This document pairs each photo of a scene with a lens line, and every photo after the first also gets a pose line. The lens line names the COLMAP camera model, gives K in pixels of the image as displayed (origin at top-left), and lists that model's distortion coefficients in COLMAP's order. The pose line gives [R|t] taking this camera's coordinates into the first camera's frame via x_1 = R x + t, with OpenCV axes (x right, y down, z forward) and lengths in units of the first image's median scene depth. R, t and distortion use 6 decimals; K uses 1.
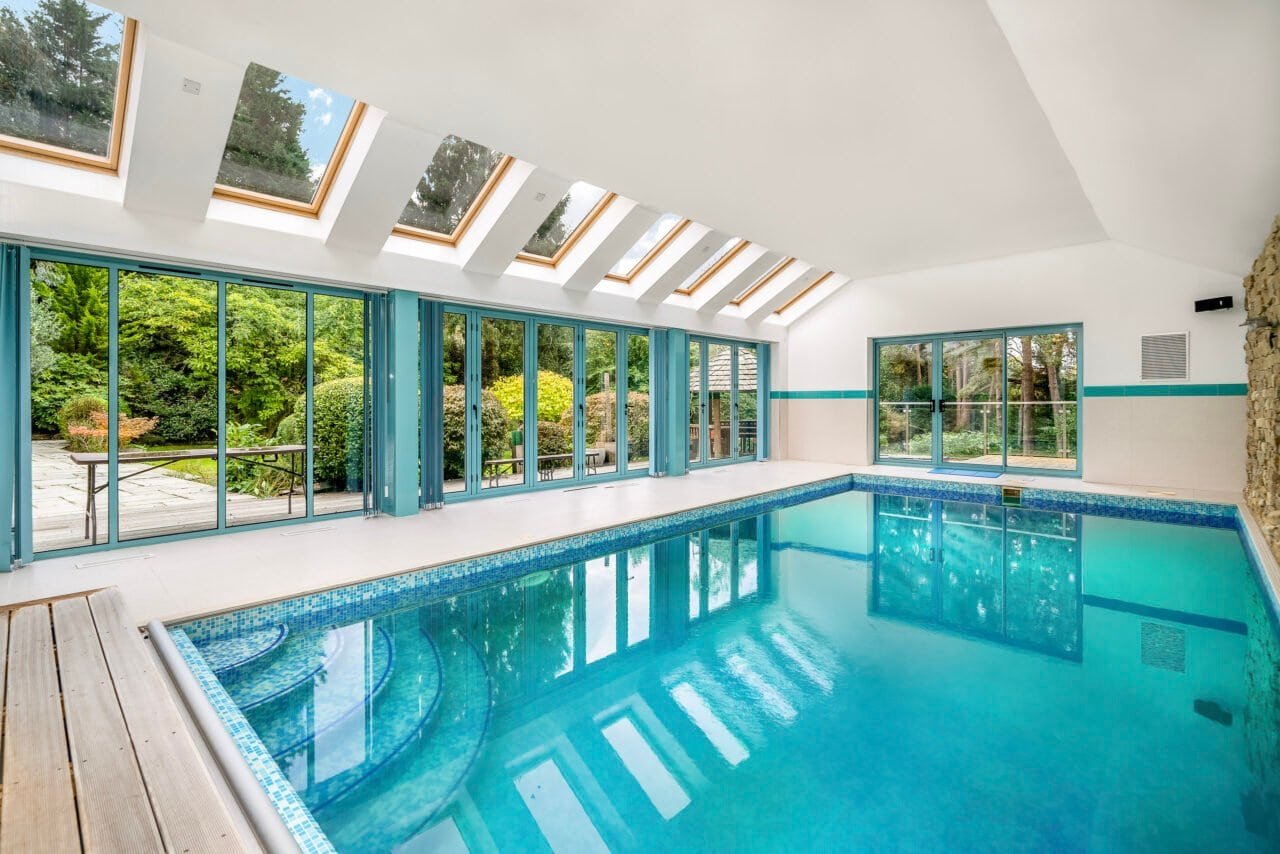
lens RADIAL K [[594.2, 0, 656.6], [0, 594.2, 403.7], [0, 0, 1]] dist [-0.003533, 0.000910]
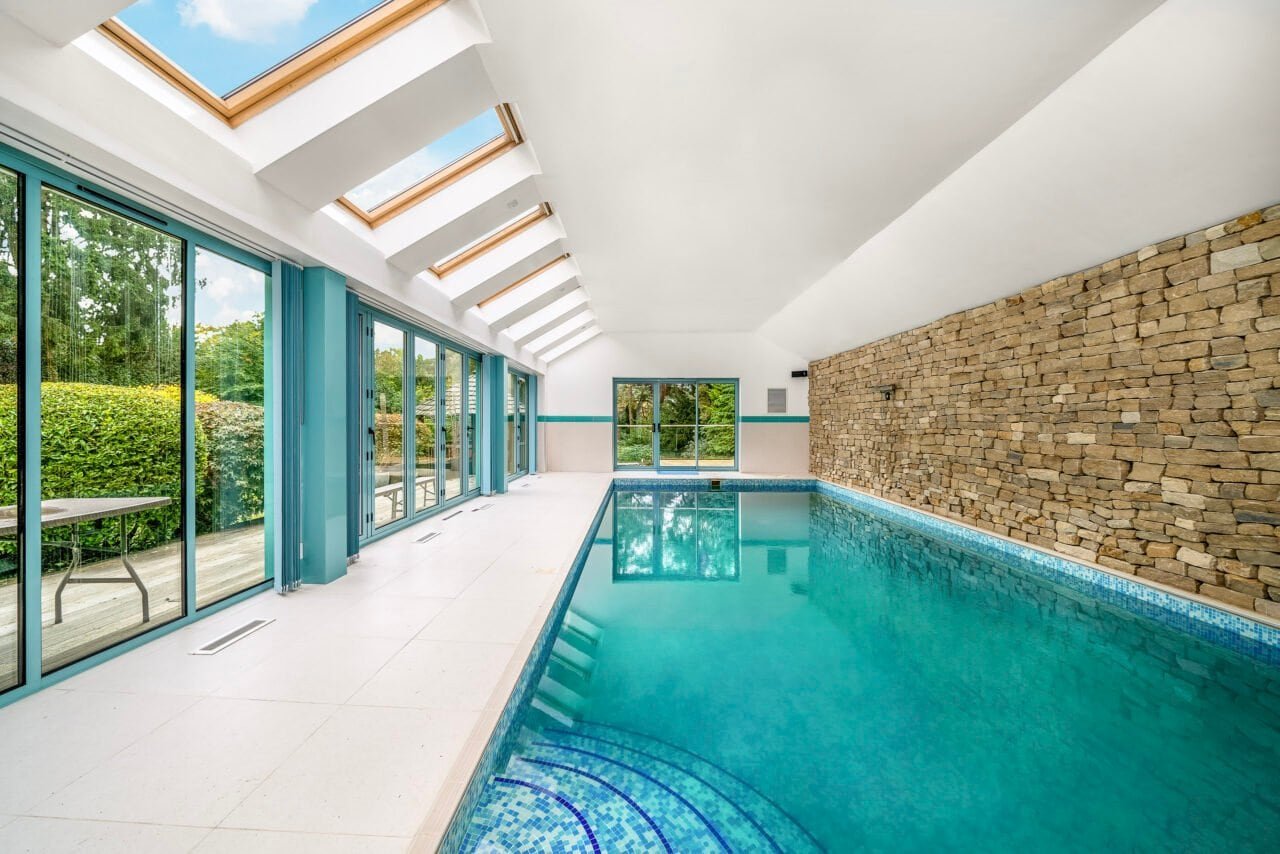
lens RADIAL K [[457.3, 0, 638.4], [0, 457.3, 424.5], [0, 0, 1]] dist [-0.002388, -0.000154]
pose [[0.741486, 0.003606, 0.670958, -0.363262], [-0.002383, 0.999993, -0.002741, -0.000997], [-0.670964, 0.000434, 0.741490, 0.230424]]
